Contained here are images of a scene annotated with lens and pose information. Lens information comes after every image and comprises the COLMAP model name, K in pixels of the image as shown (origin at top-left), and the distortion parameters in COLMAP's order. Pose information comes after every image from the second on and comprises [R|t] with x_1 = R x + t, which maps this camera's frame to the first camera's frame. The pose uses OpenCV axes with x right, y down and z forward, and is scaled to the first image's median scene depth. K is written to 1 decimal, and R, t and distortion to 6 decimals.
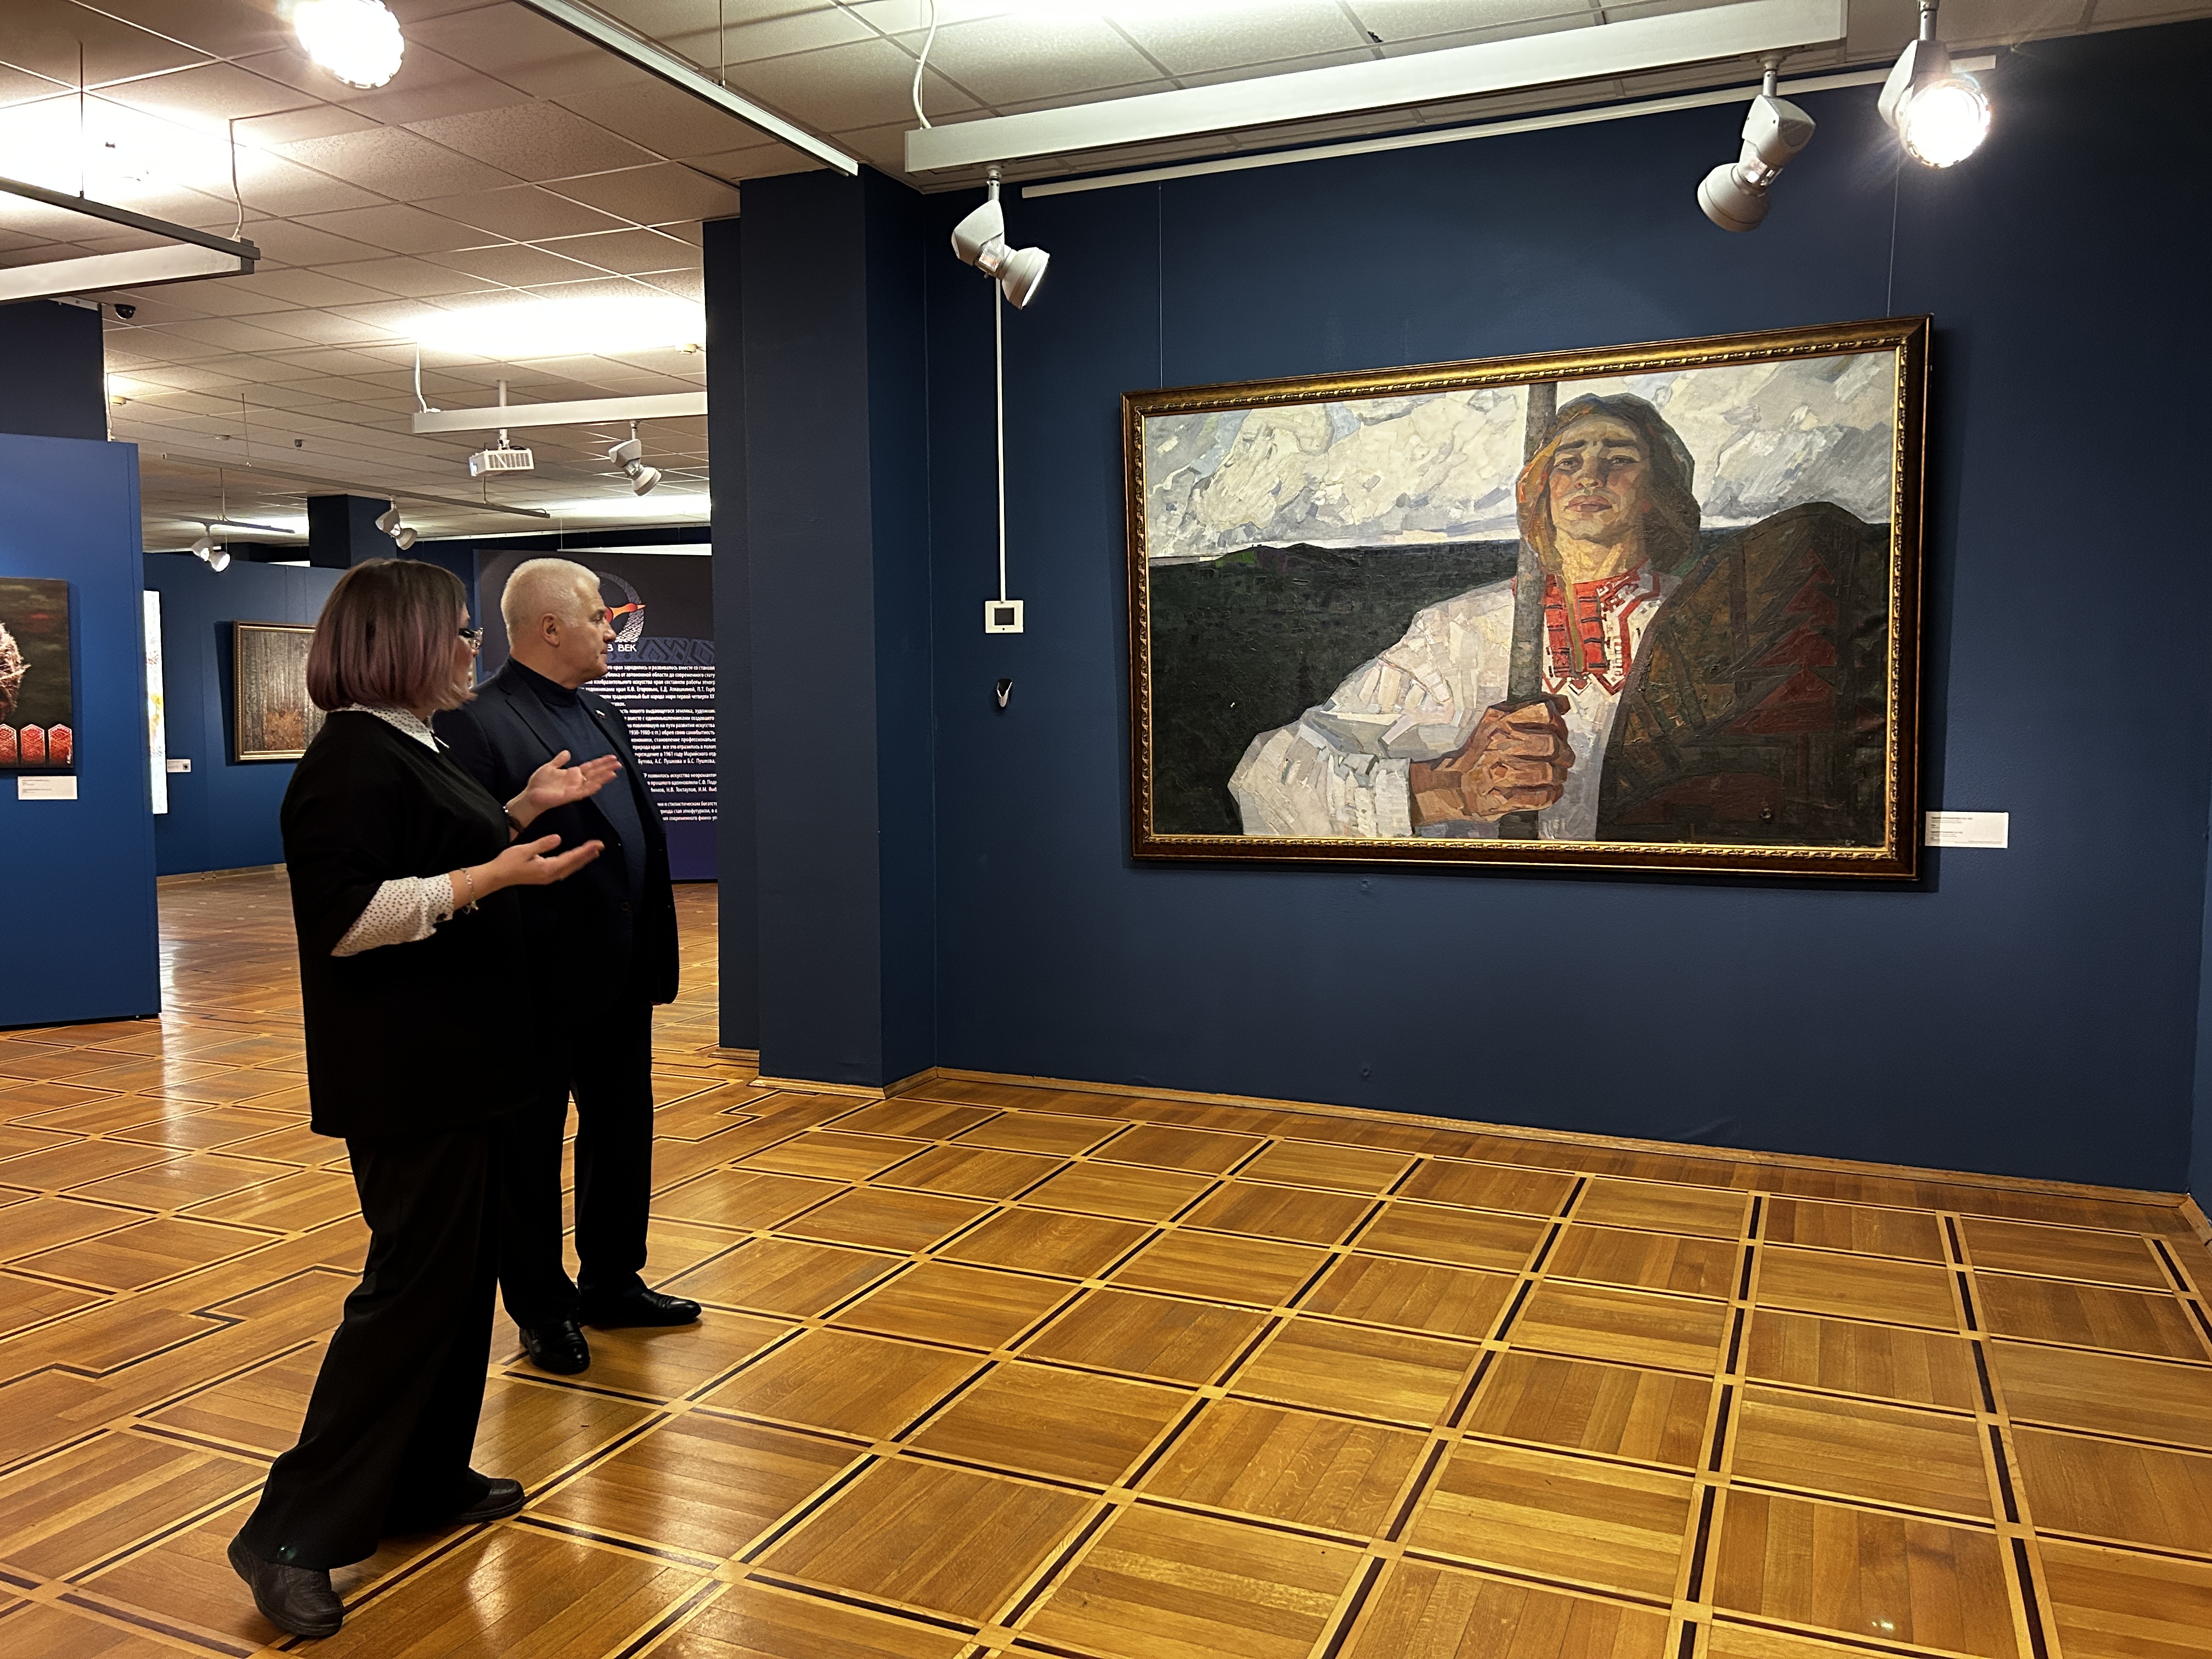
lens RADIAL K [[1670.3, 0, 1108.6], [0, 1670.3, 822.6], [0, 0, 1]] dist [-0.007226, -0.006890]
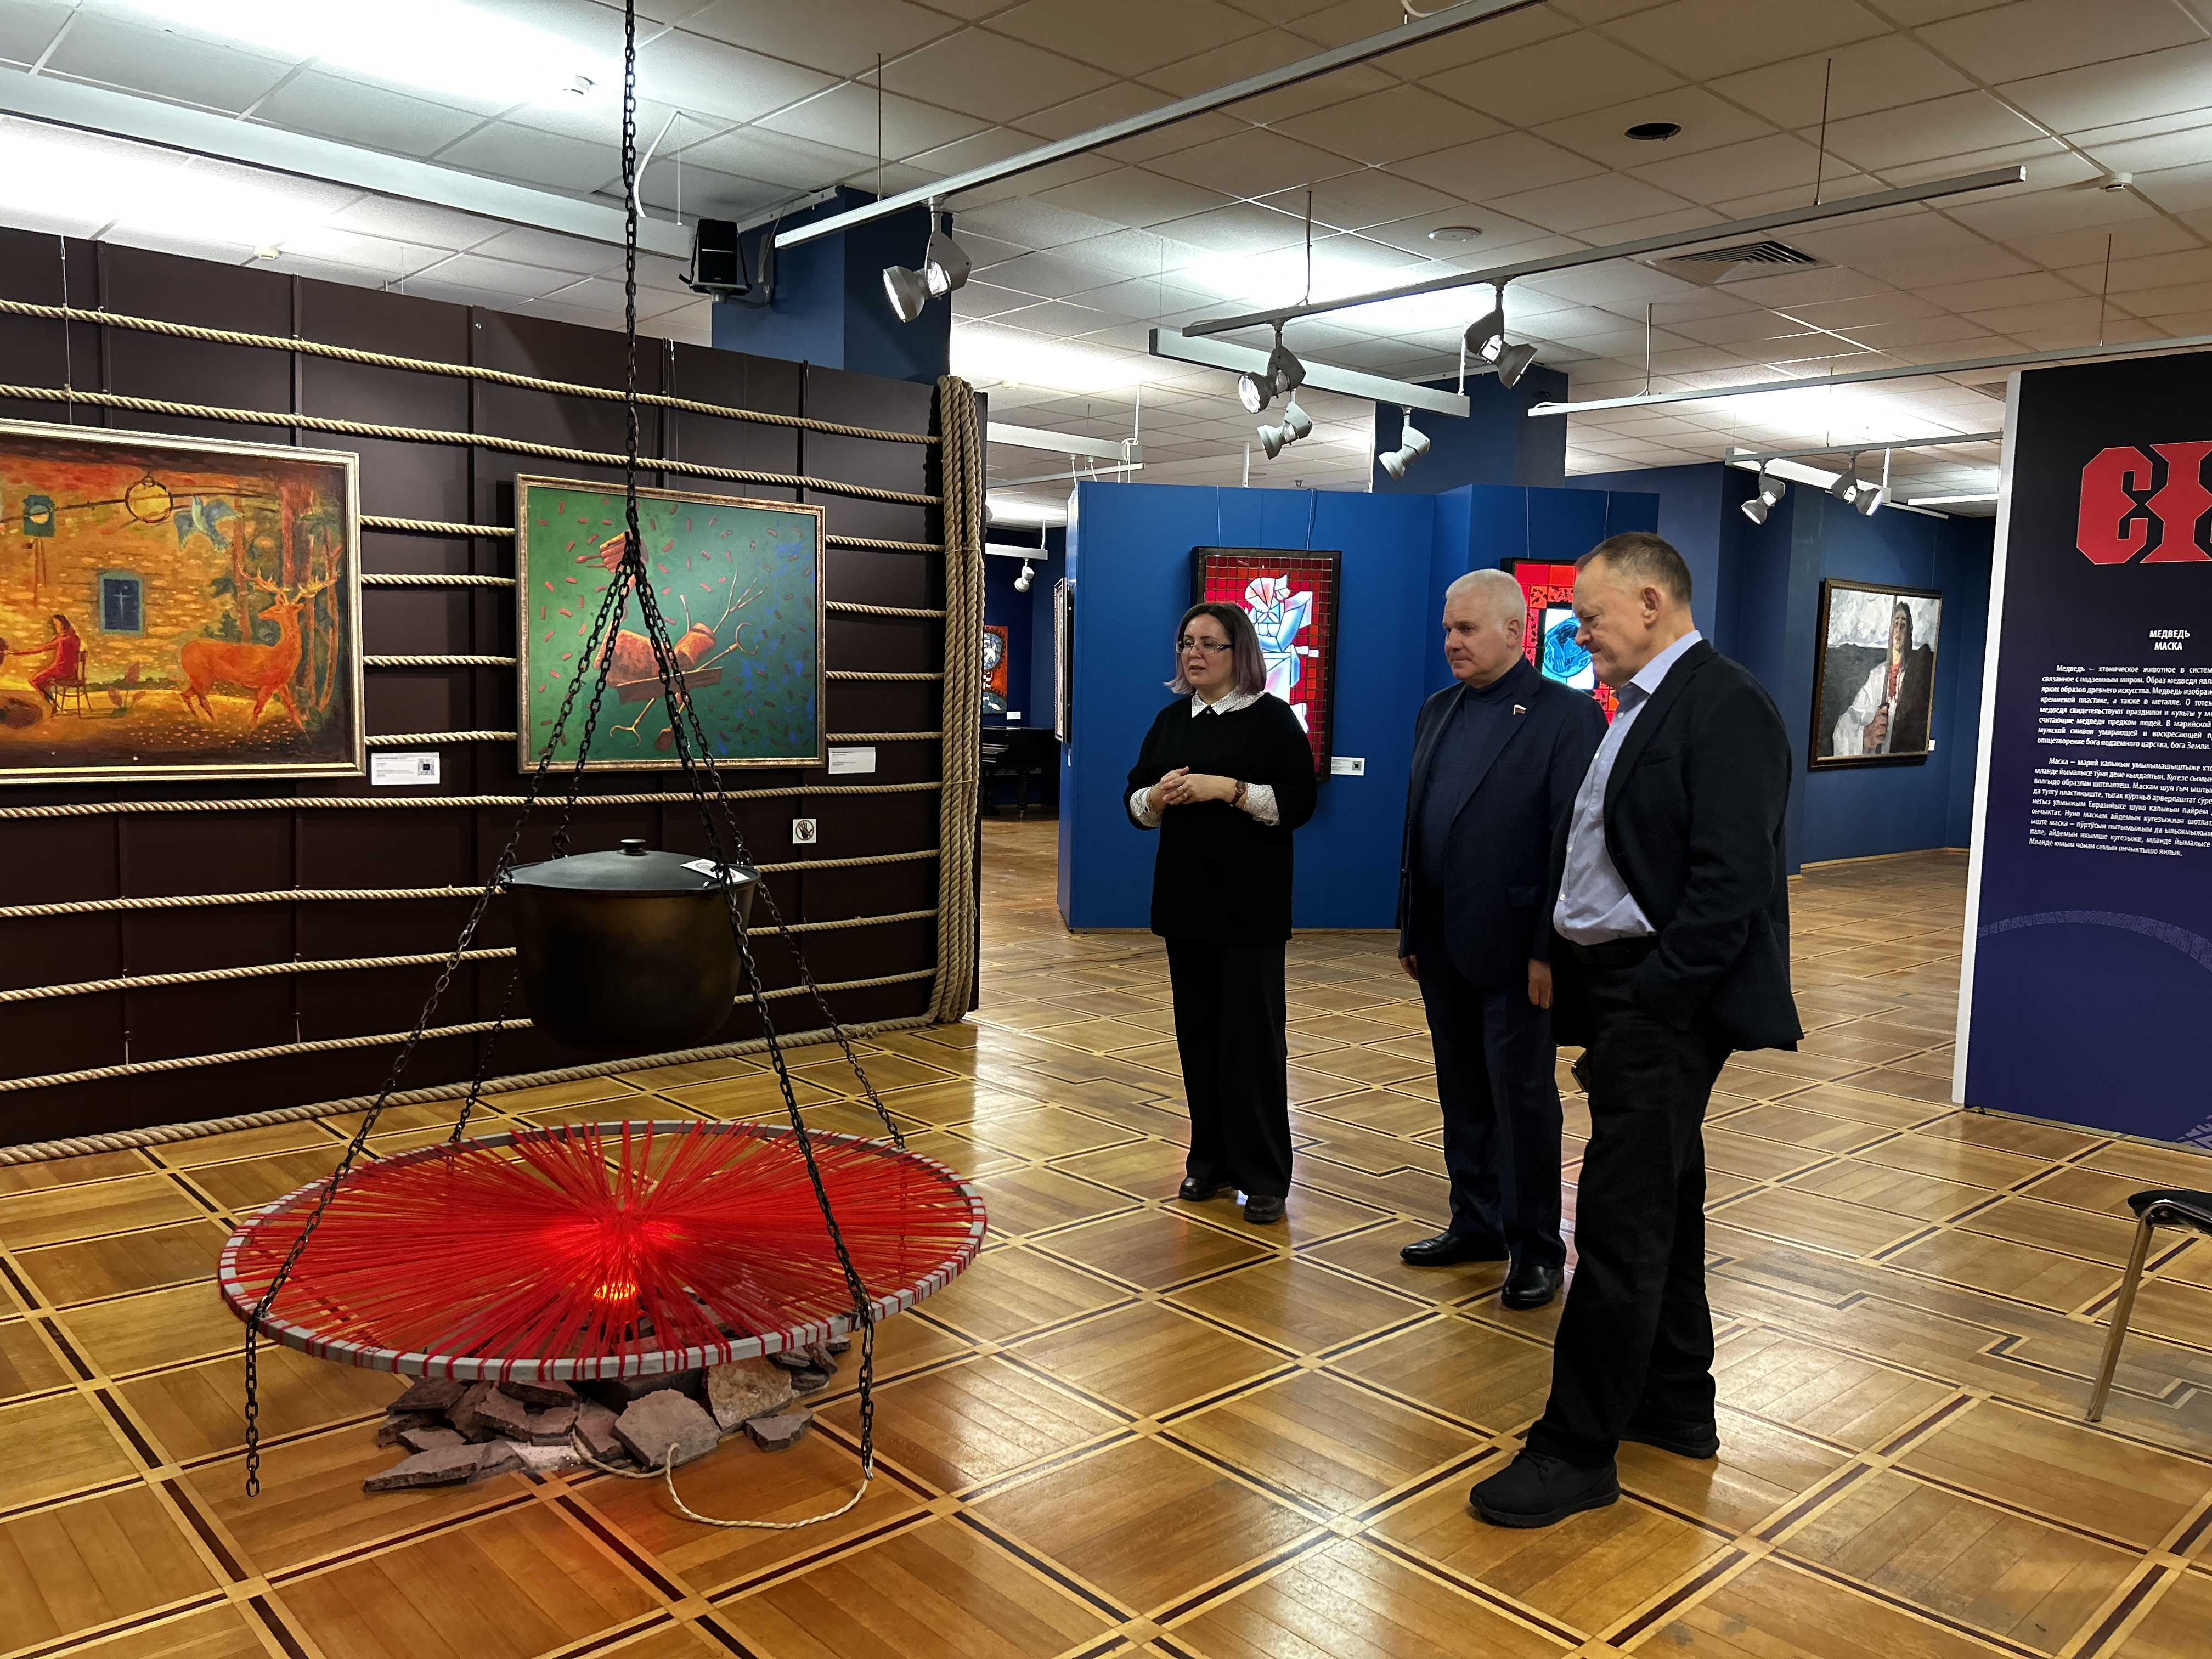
lens RADIAL K [[1670.3, 0, 1096.7], [0, 1670.3, 835.9], [0, 0, 1]] dist [-0.007226, -0.006890]
pose [[0.400576, -0.069614, 0.913615, -1.474465], [0.041103, 0.997471, 0.057981, -0.035409], [-0.915341, 0.014327, 0.402424, 0.552925]]
